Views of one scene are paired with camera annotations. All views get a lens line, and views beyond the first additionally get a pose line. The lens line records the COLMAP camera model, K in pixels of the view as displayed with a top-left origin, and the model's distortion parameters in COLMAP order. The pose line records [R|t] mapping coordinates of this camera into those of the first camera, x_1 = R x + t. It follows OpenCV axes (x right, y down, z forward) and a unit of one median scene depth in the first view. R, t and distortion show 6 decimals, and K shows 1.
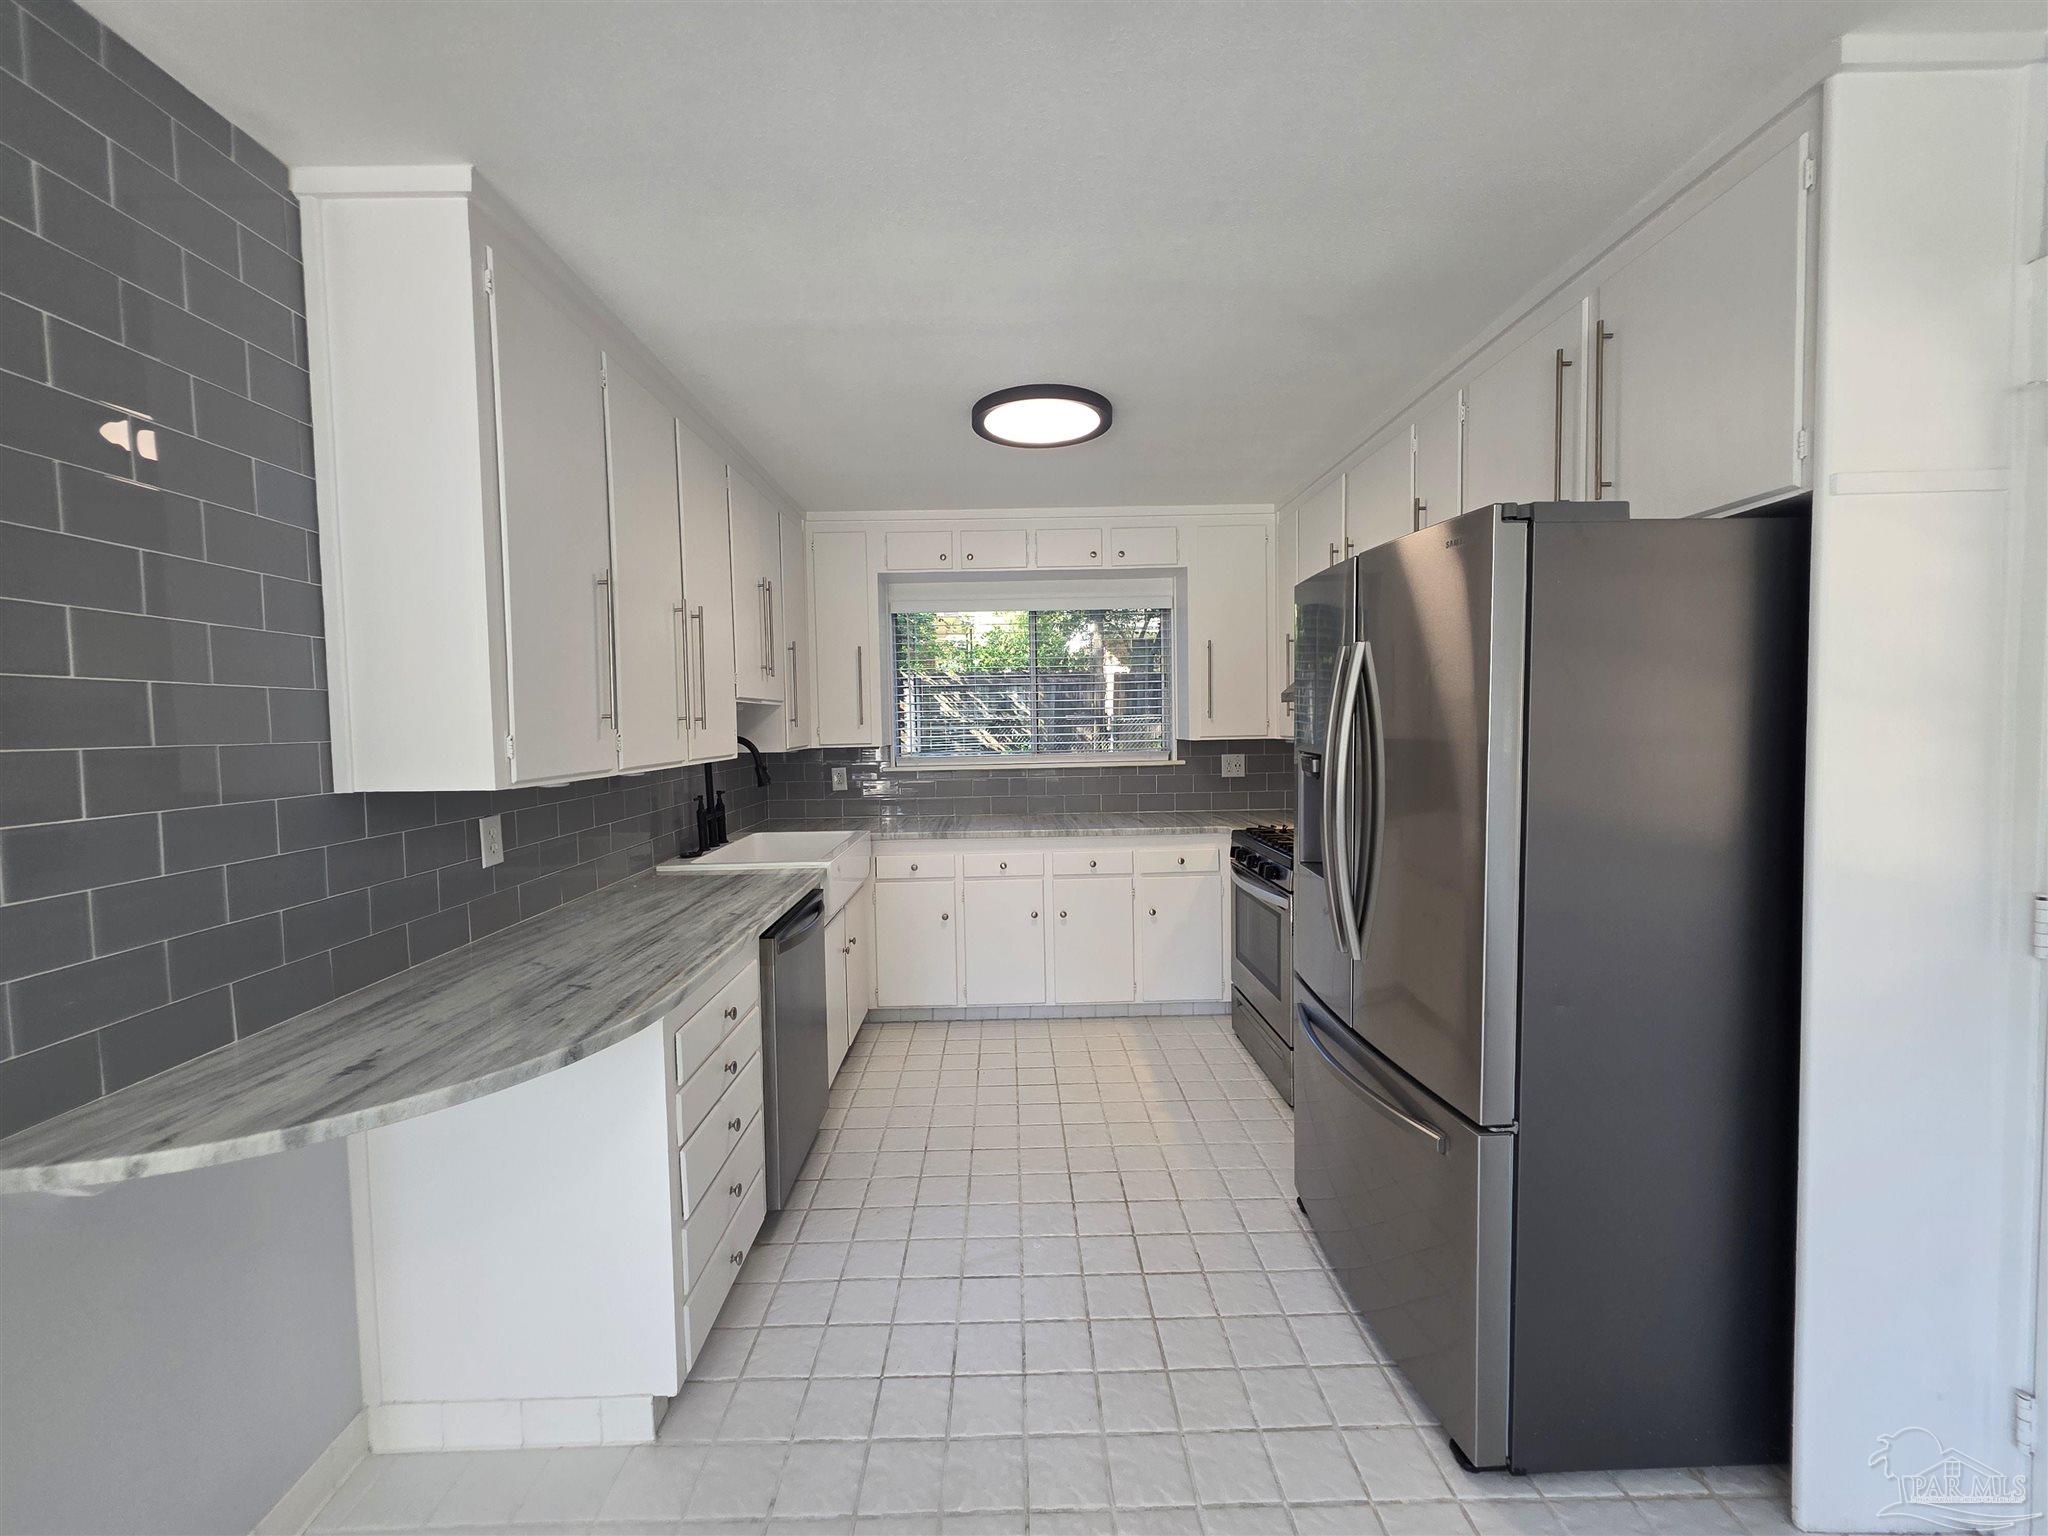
lens RADIAL K [[820.1, 0, 1014.3], [0, 820.1, 761.4], [0, 0, 1]] dist [0.005985, -0.001936]
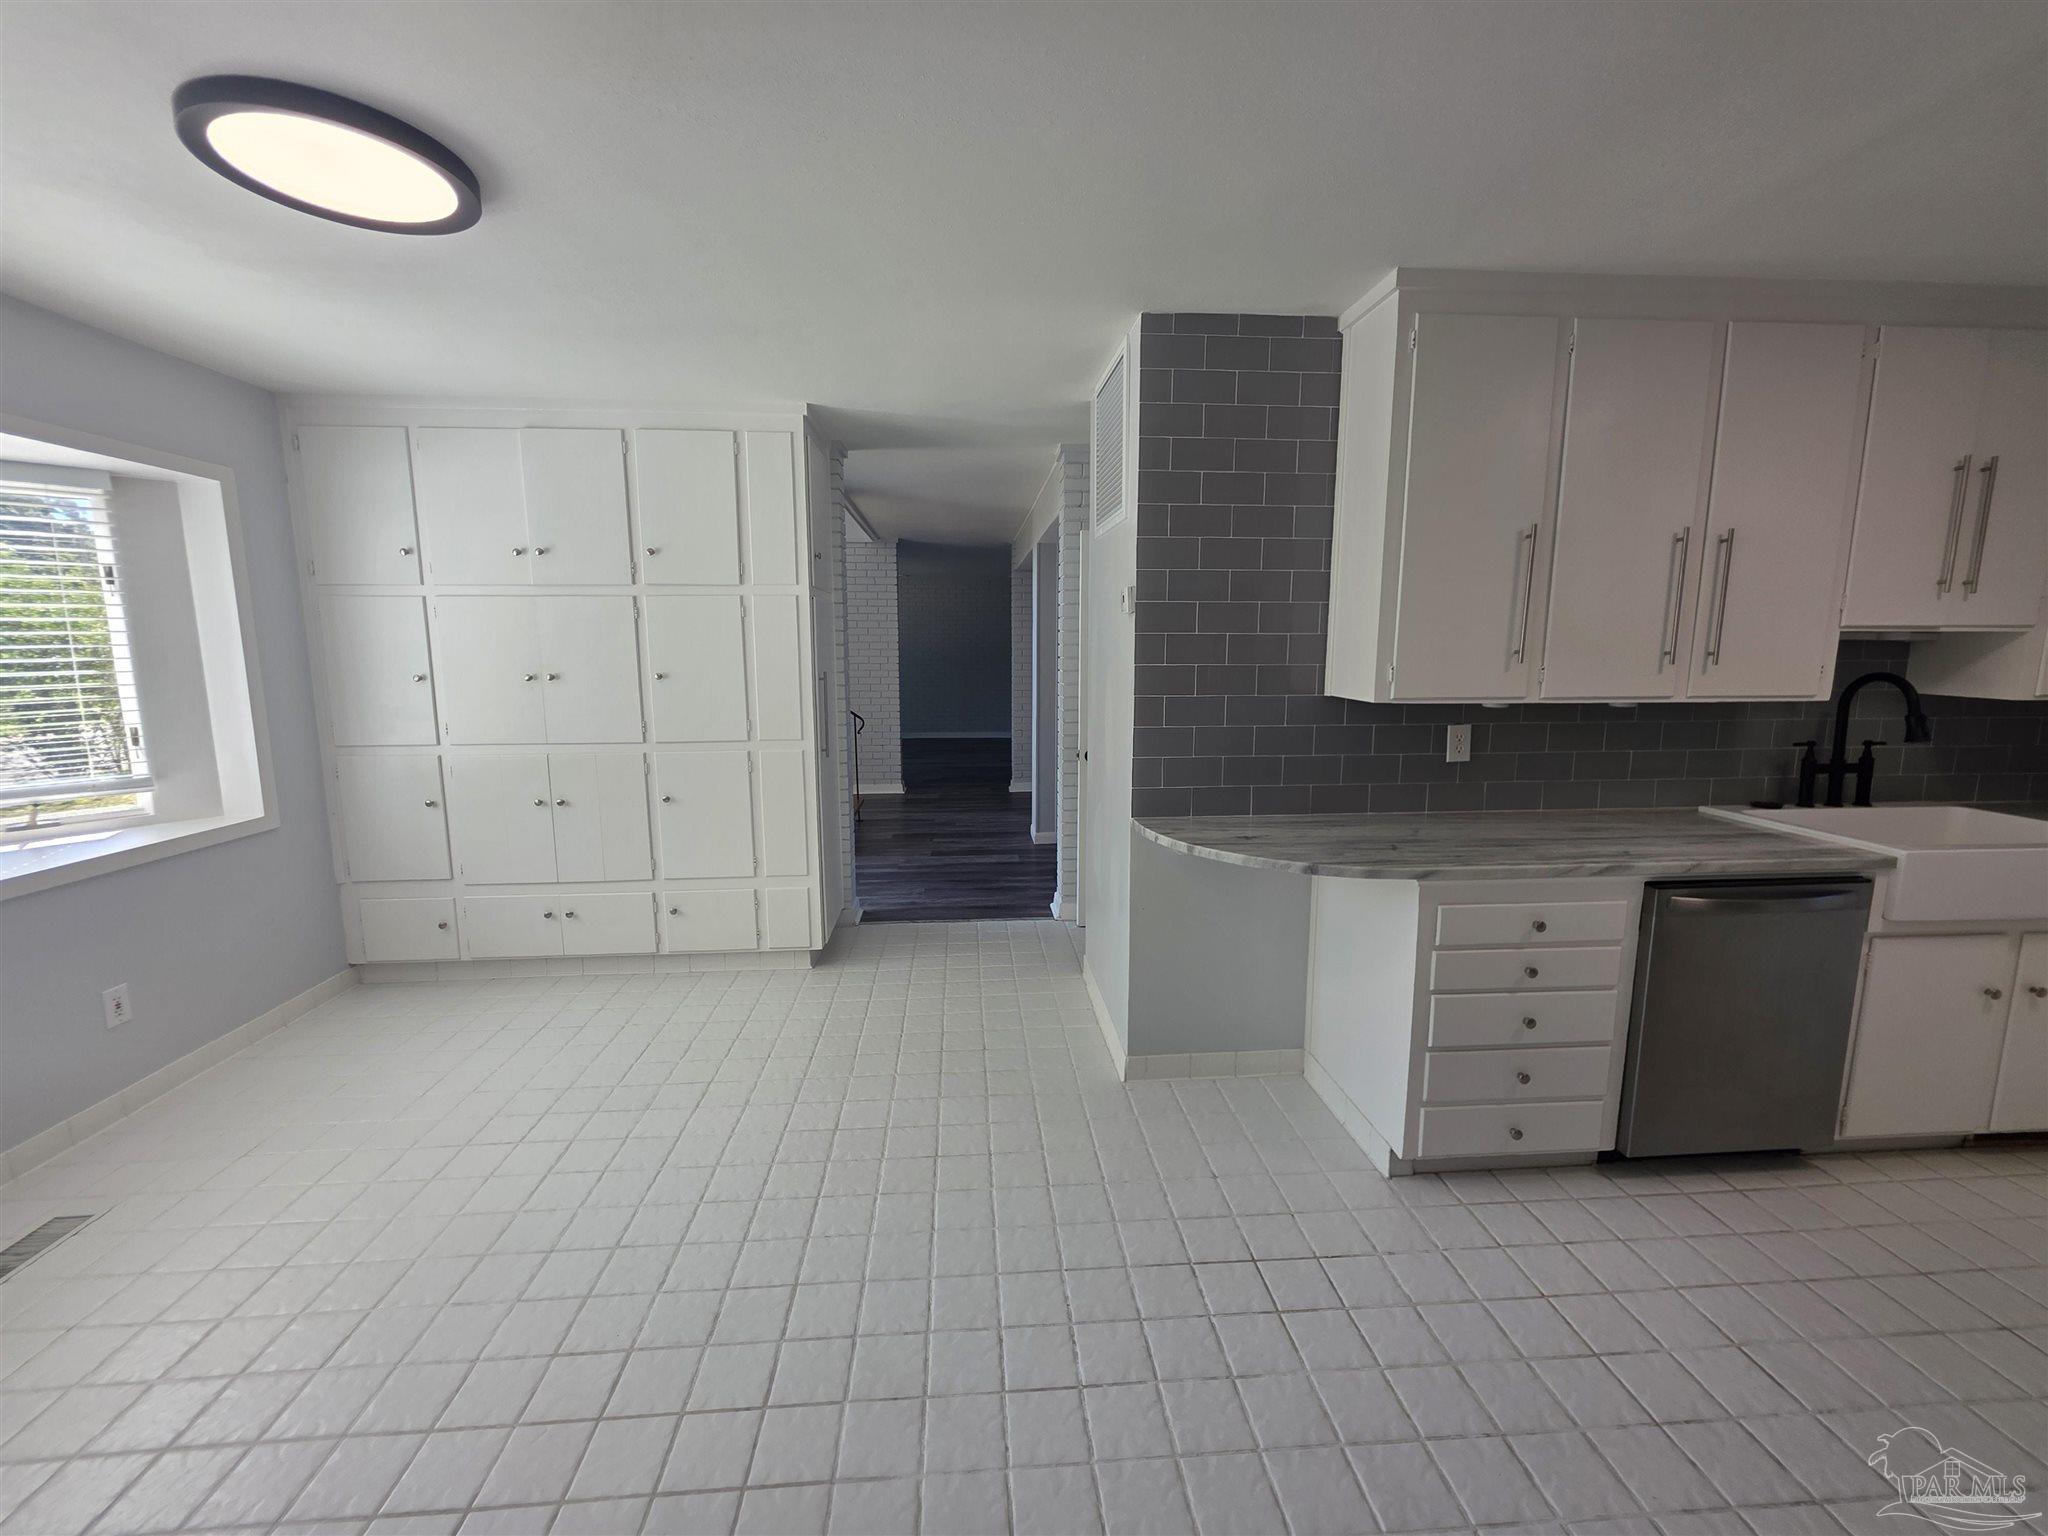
lens RADIAL K [[820.1, 0, 1024.3], [0, 820.1, 759.8], [0, 0, 1]] dist [0.005985, -0.001936]
pose [[0.067019, 0.162480, -0.984433, 0.363149], [-0.050417, 0.985943, 0.159297, -0.030586], [0.996477, 0.038956, 0.074269, 0.118581]]
